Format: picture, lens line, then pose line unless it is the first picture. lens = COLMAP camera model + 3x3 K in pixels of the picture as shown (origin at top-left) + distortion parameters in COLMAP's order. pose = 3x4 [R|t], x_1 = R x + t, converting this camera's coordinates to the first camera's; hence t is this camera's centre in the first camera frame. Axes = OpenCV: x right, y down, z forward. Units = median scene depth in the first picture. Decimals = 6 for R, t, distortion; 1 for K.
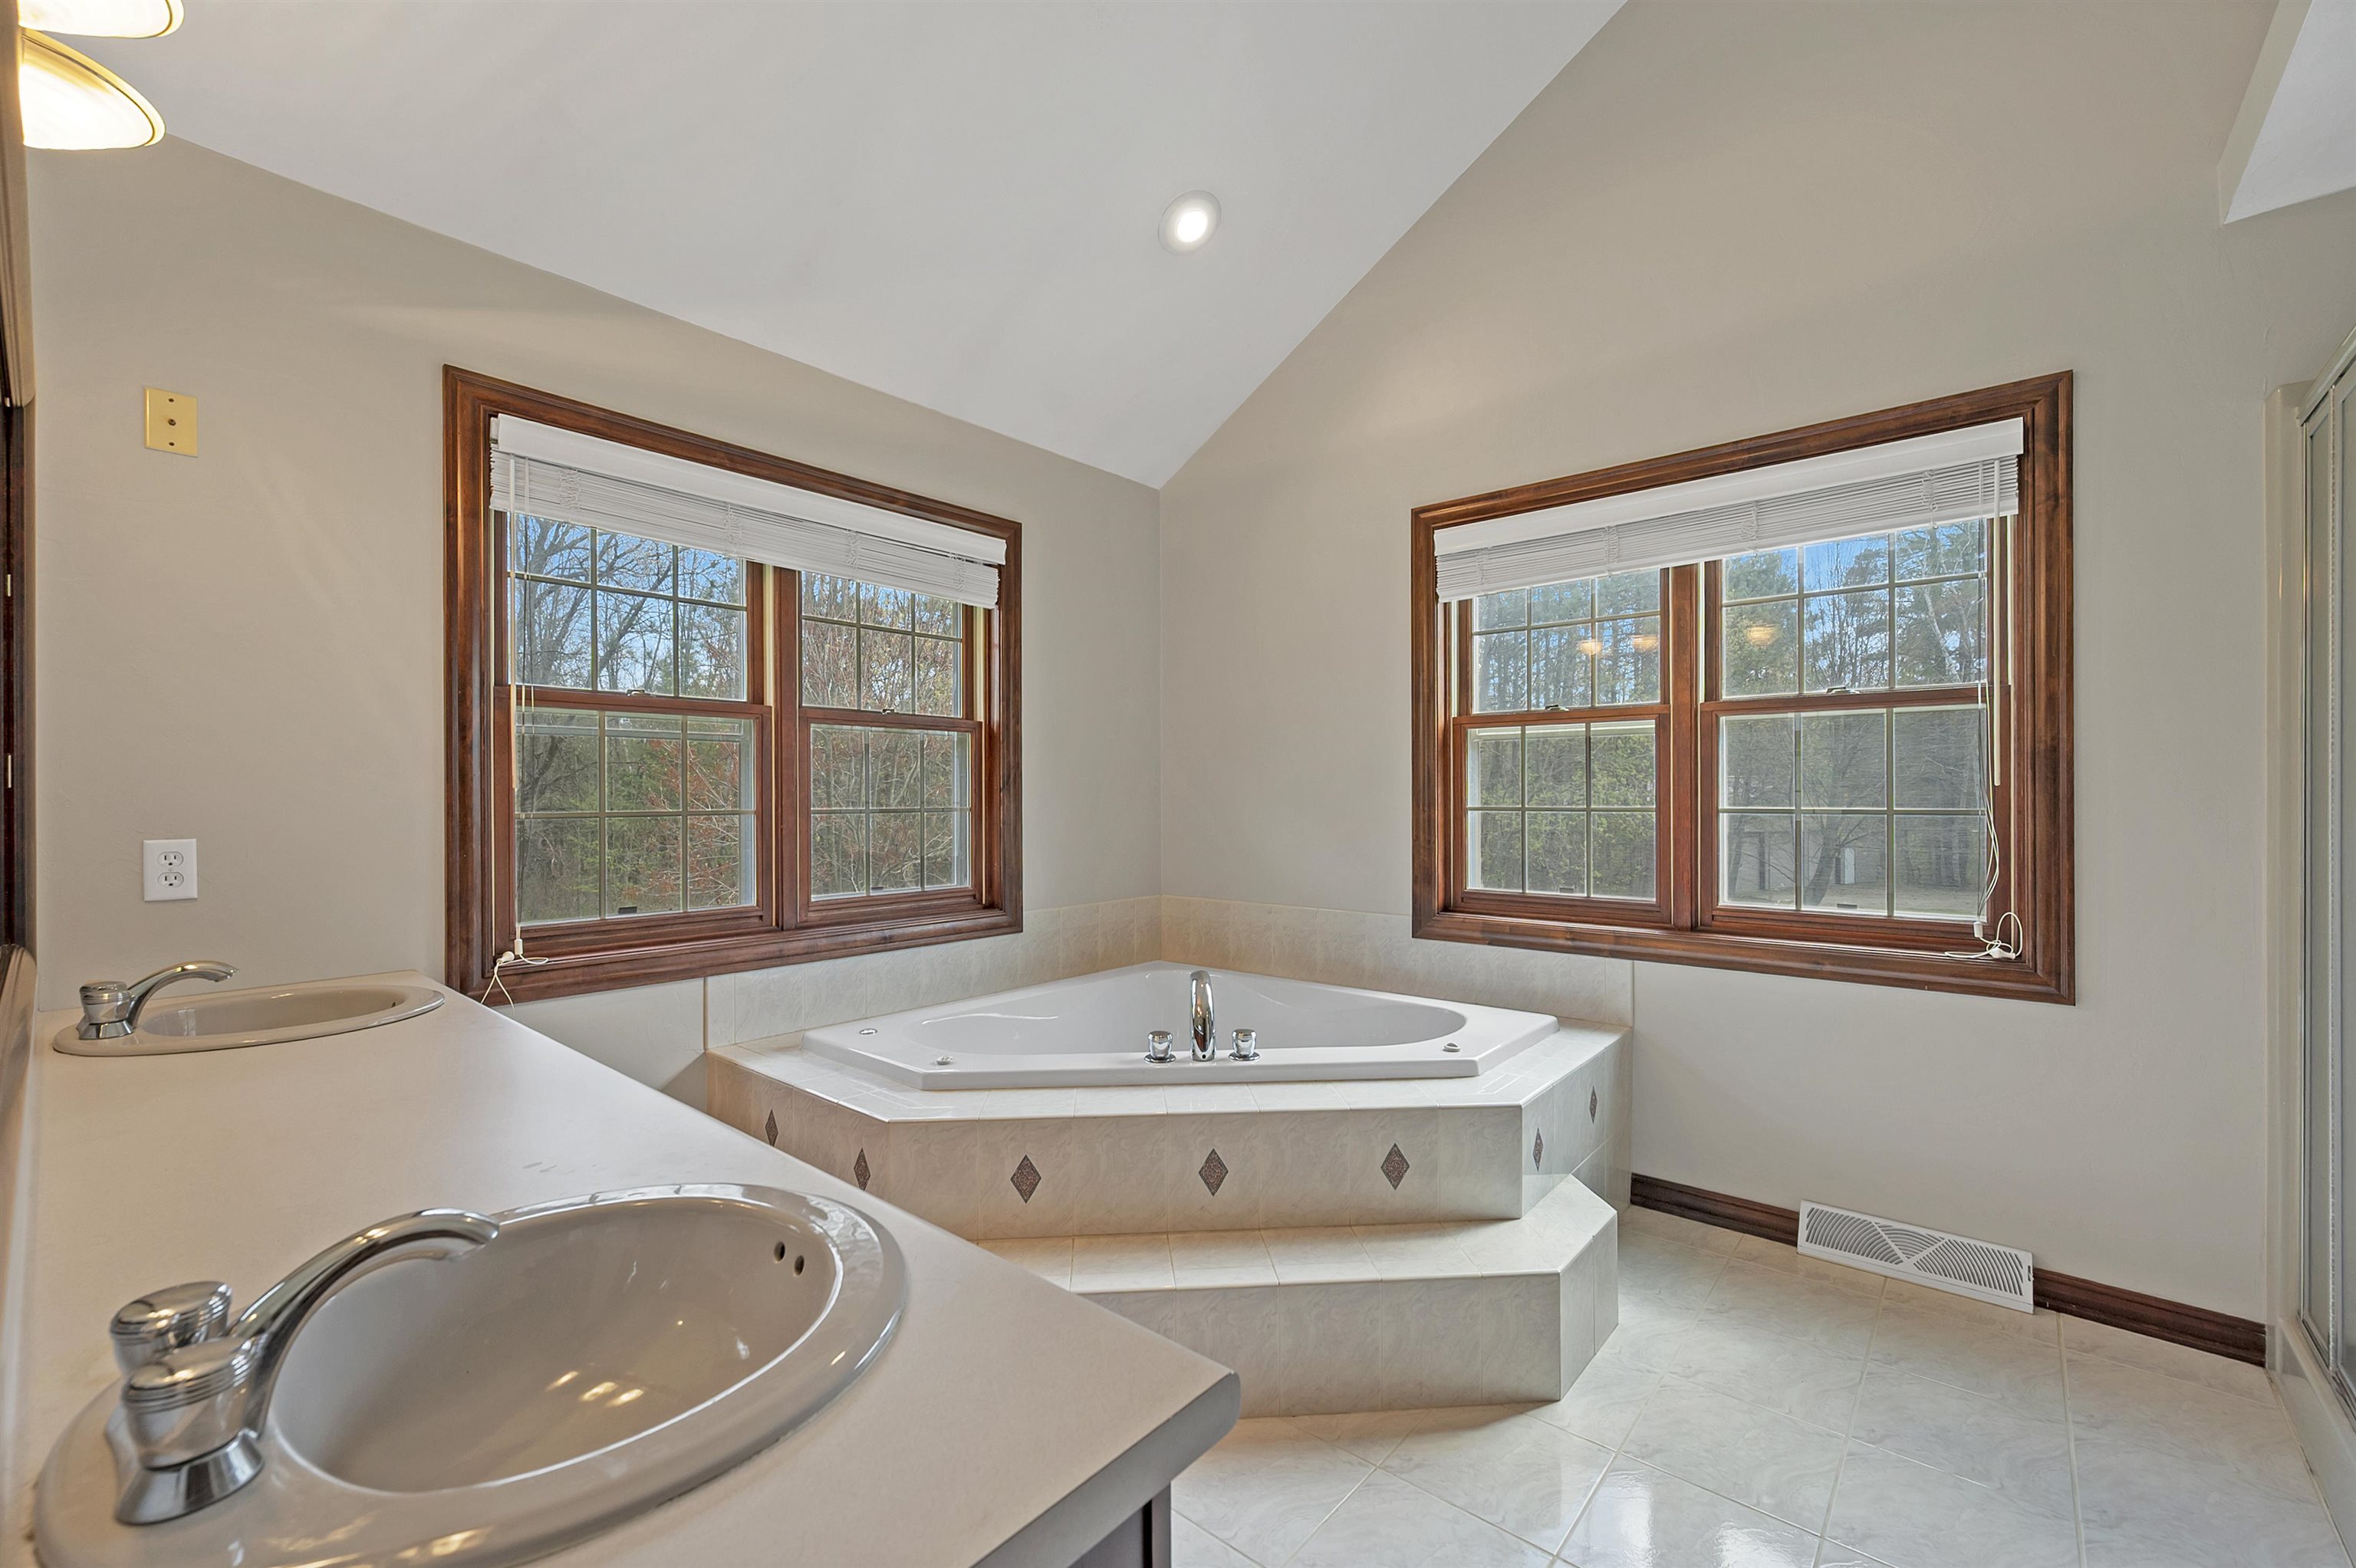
lens RADIAL K [[977.1, 0, 1174.9], [0, 977.1, 791.1], [0, 0, 1]] dist [0.001793, -0.000085]
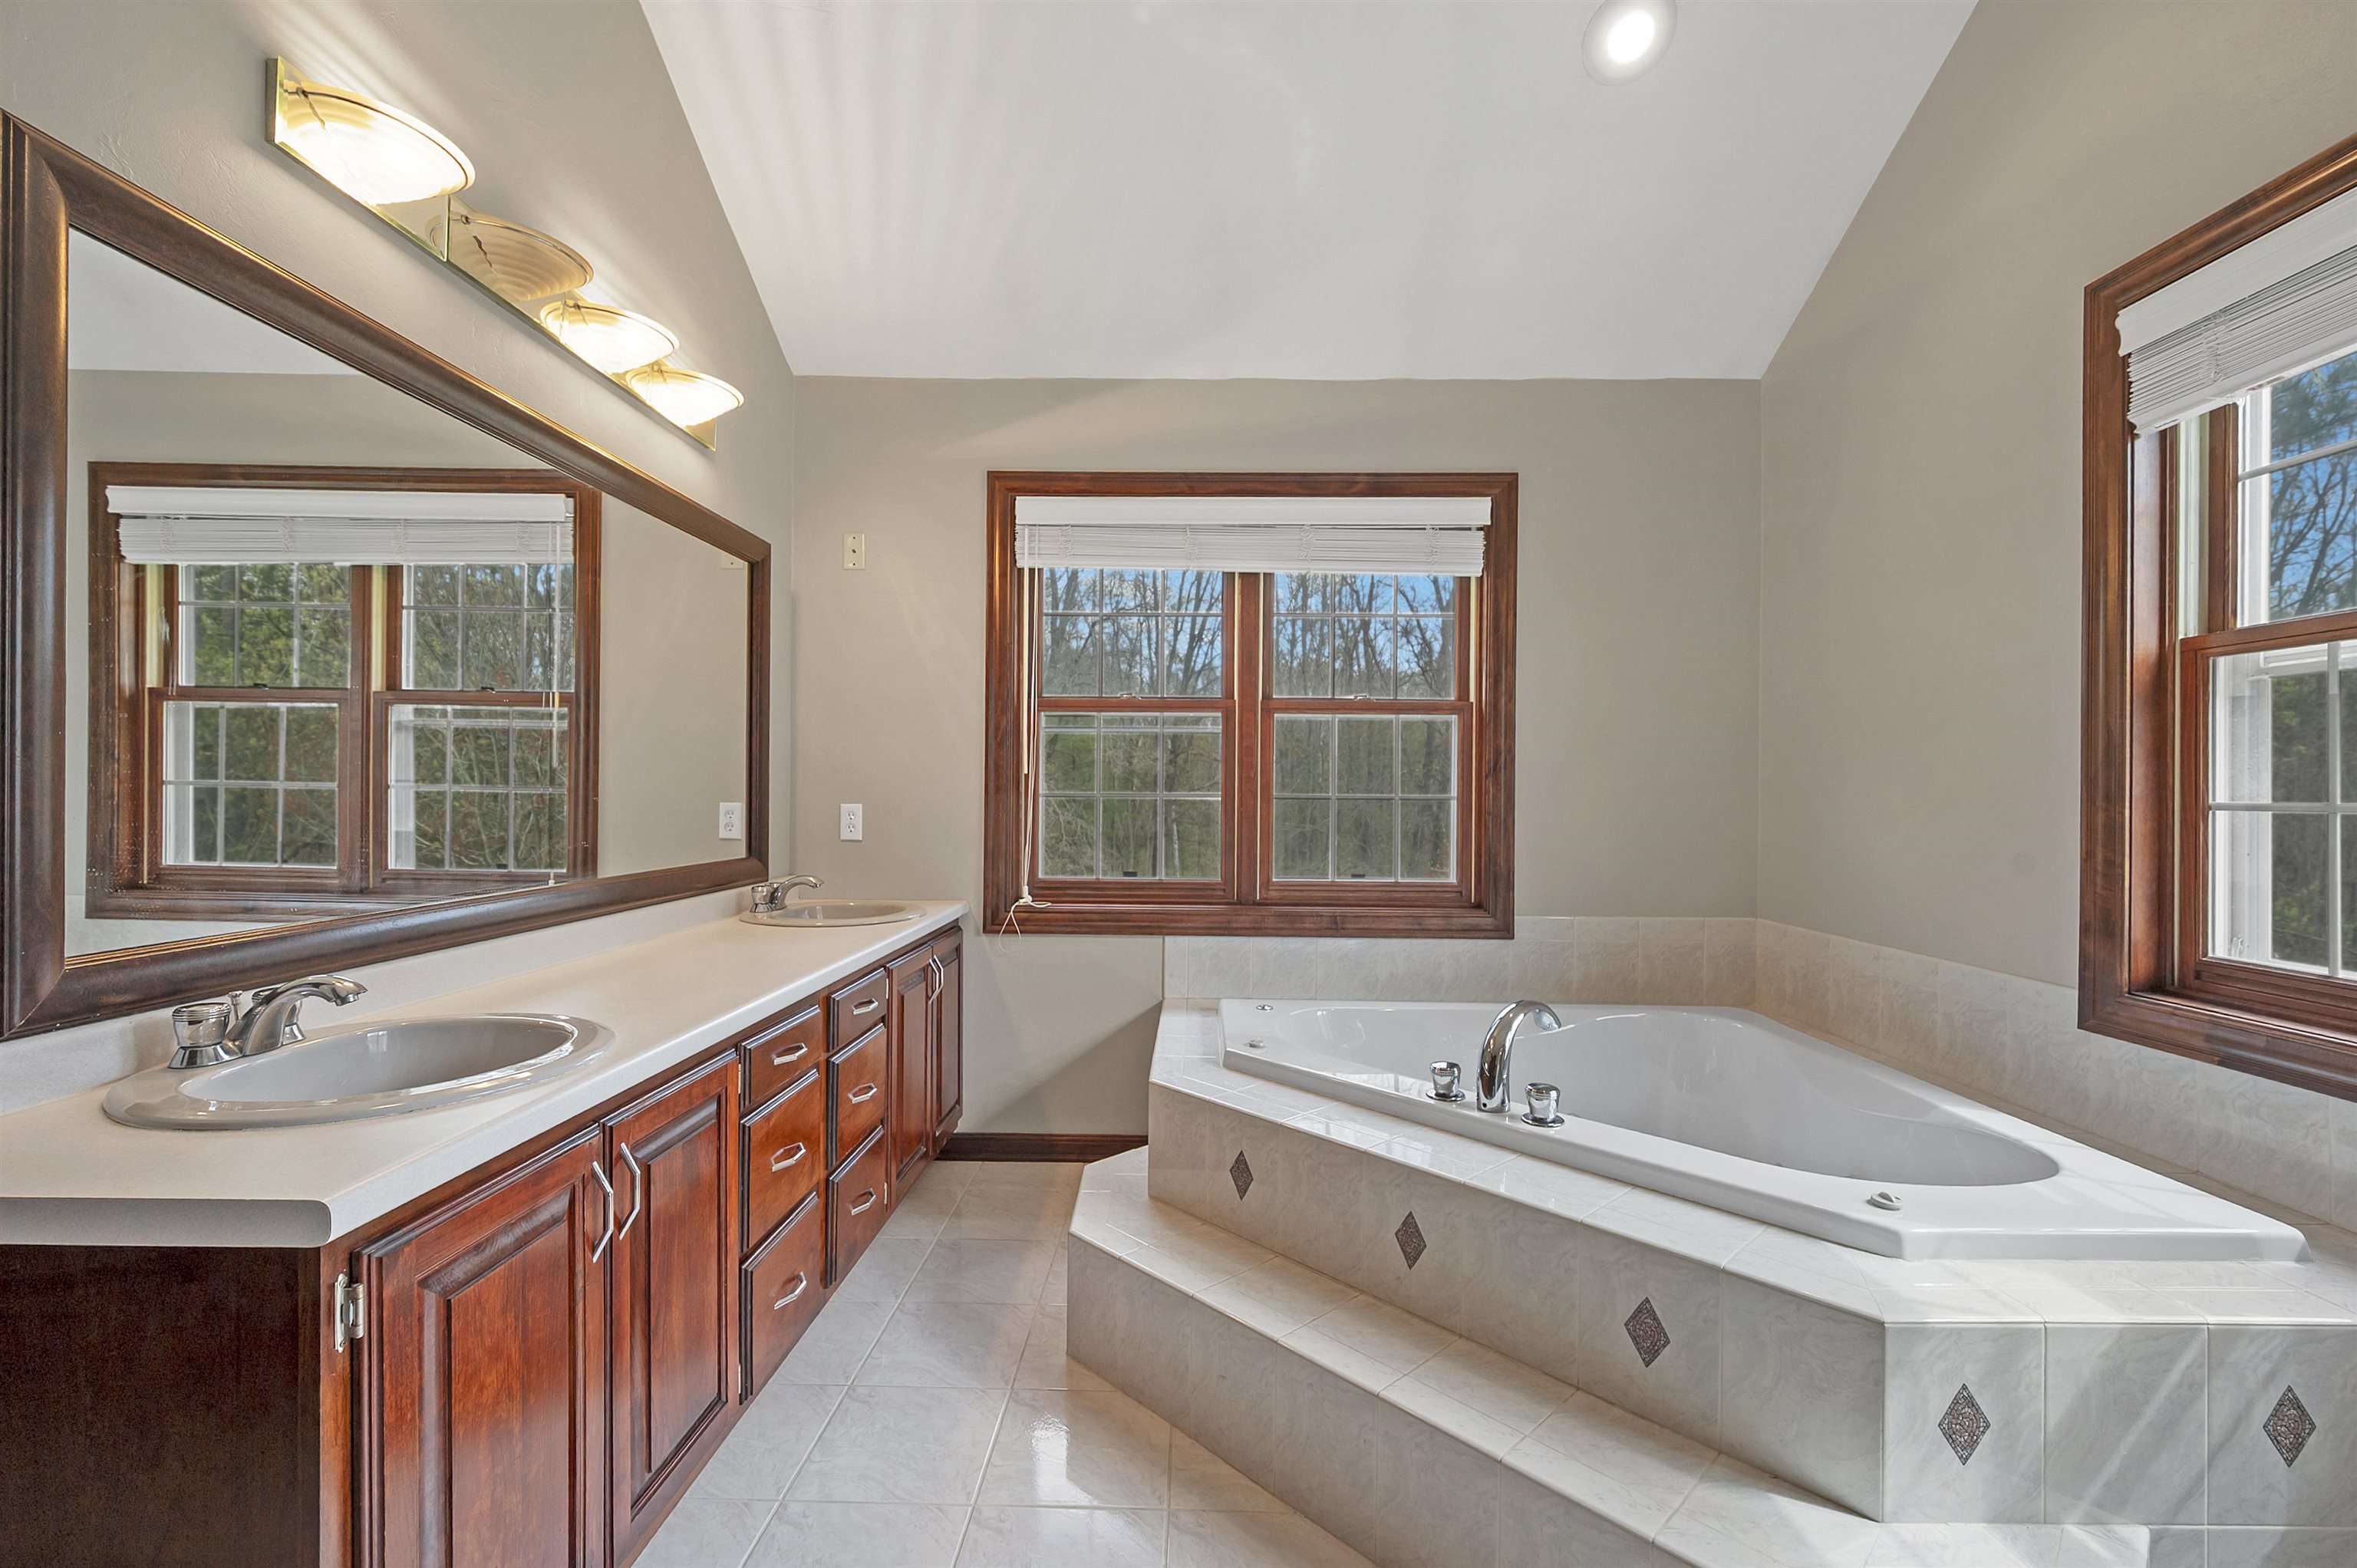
lens RADIAL K [[986.9, 0, 1178.9], [0, 986.9, 787.3], [0, 0, 1]] dist [-0.000005, -0.000309]
pose [[0.631665, 0.002951, -0.775236, 0.405439], [-0.007466, 0.999970, -0.002277, 0.014713], [0.775206, 0.007226, 0.631668, 0.248428]]
